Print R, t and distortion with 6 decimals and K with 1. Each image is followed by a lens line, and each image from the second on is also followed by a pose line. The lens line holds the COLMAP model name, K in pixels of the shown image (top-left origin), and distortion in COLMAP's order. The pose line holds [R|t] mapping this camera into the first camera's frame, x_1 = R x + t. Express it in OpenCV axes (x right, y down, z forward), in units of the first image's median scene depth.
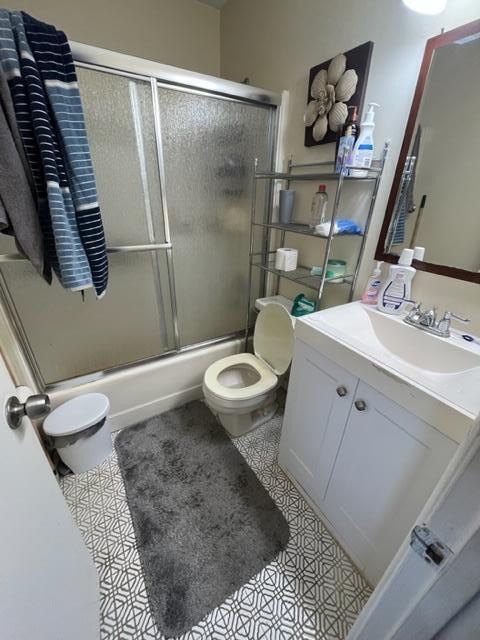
lens RADIAL K [[259.8, 0, 238.7], [0, 259.8, 320.2], [0, 0, 1]] dist [-0.001302, 0.000042]
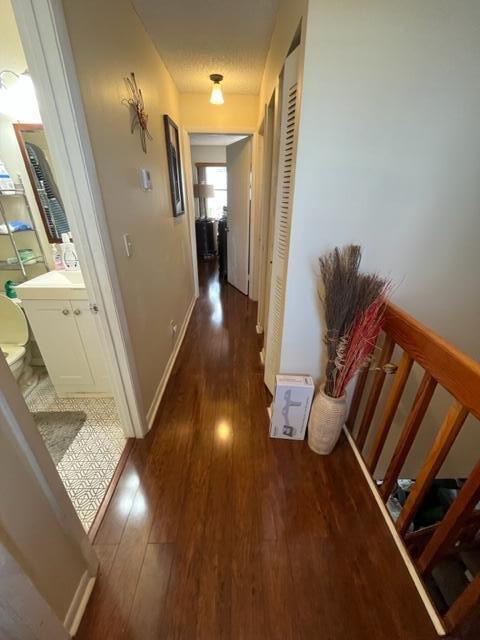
lens RADIAL K [[259.8, 0, 237.8], [0, 259.8, 319.0], [0, 0, 1]] dist [-0.001302, 0.000042]
pose [[0.499357, -0.399940, 0.768564, -0.338333], [0.384345, 0.897276, 0.217199, 0.298906], [-0.776480, 0.186934, 0.601776, -0.829232]]
